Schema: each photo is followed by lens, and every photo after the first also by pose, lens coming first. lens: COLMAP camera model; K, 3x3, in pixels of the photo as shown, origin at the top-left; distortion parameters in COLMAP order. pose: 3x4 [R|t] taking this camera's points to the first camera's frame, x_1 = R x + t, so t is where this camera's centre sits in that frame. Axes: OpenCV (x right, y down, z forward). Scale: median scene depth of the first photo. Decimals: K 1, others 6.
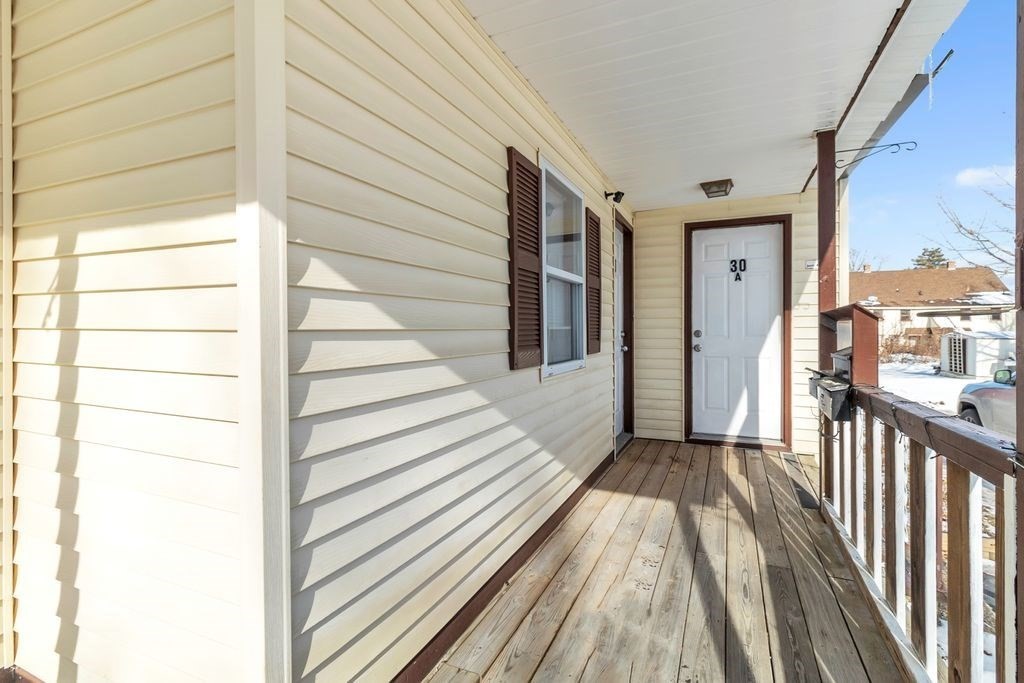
lens RADIAL K [[500.9, 0, 517.7], [0, 500.9, 330.7], [0, 0, 1]] dist [-0.000760, 0.000096]
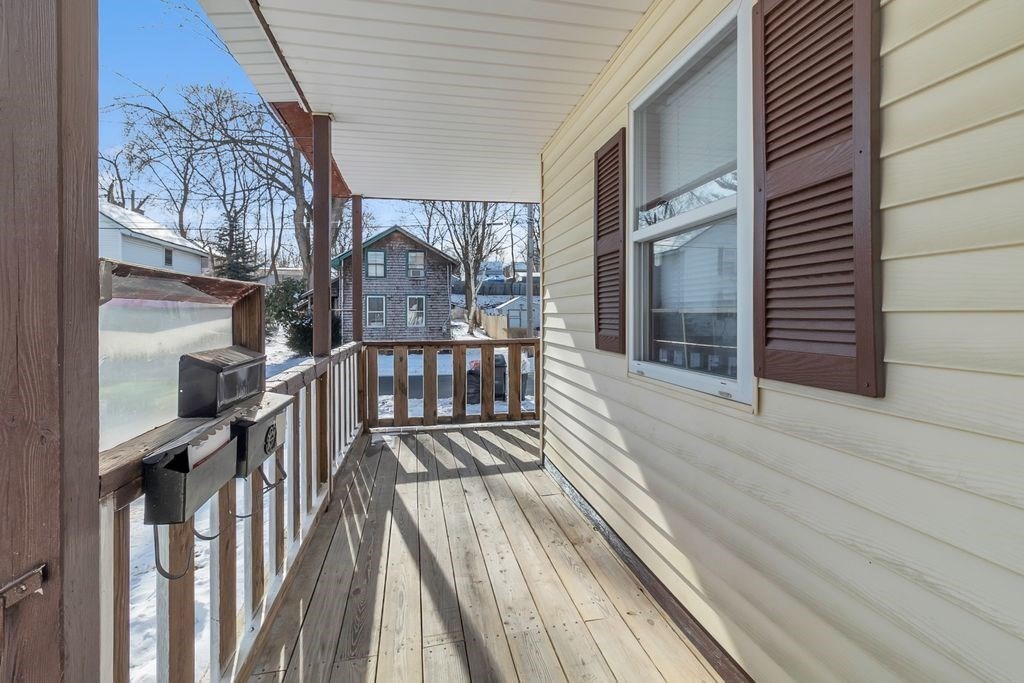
lens RADIAL K [[500.9, 0, 517.7], [0, 500.9, 330.7], [0, 0, 1]] dist [-0.000760, 0.000096]
pose [[-0.822699, 0.014640, -0.568289, 0.791790], [-0.005098, 0.999438, 0.033127, -0.000507], [0.568455, 0.030150, -0.822162, 1.853603]]
